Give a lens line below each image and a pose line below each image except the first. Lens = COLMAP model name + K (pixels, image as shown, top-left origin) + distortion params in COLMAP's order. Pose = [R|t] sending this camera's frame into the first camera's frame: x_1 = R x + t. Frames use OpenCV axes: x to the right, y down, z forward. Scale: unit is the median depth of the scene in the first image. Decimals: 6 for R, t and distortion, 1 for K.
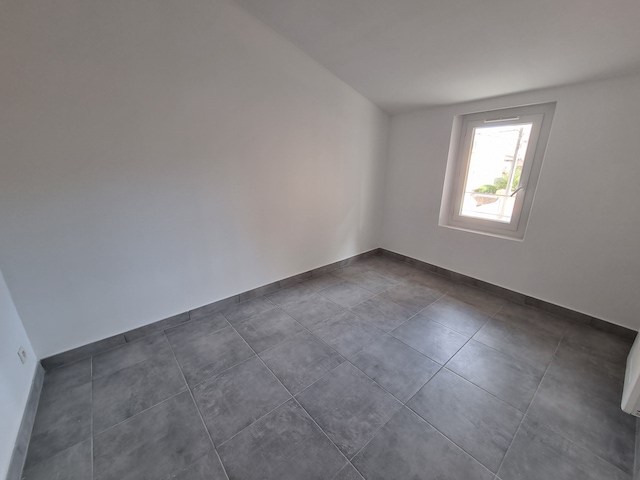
lens RADIAL K [[260.2, 0, 320.0], [0, 260.2, 240.0], [0, 0, 1]] dist [0.000177, 0.000031]
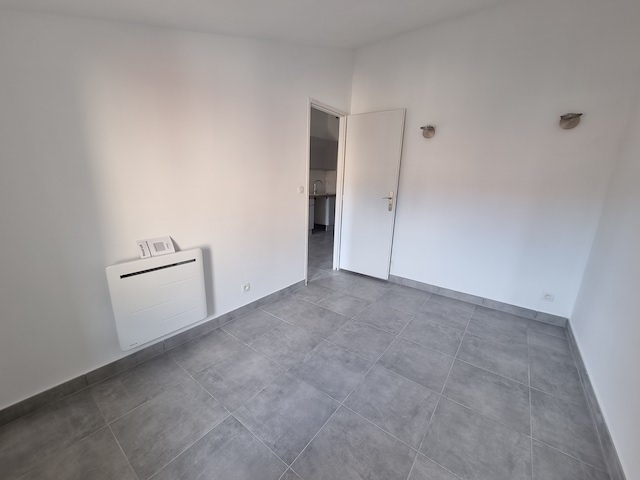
lens RADIAL K [[260.2, 0, 320.0], [0, 260.2, 240.0], [0, 0, 1]] dist [0.000177, 0.000031]
pose [[-0.974759, 0.026305, -0.221703, 0.524428], [-0.089771, 0.863040, 0.497094, -0.463524], [0.204414, 0.504450, -0.838895, 1.529635]]
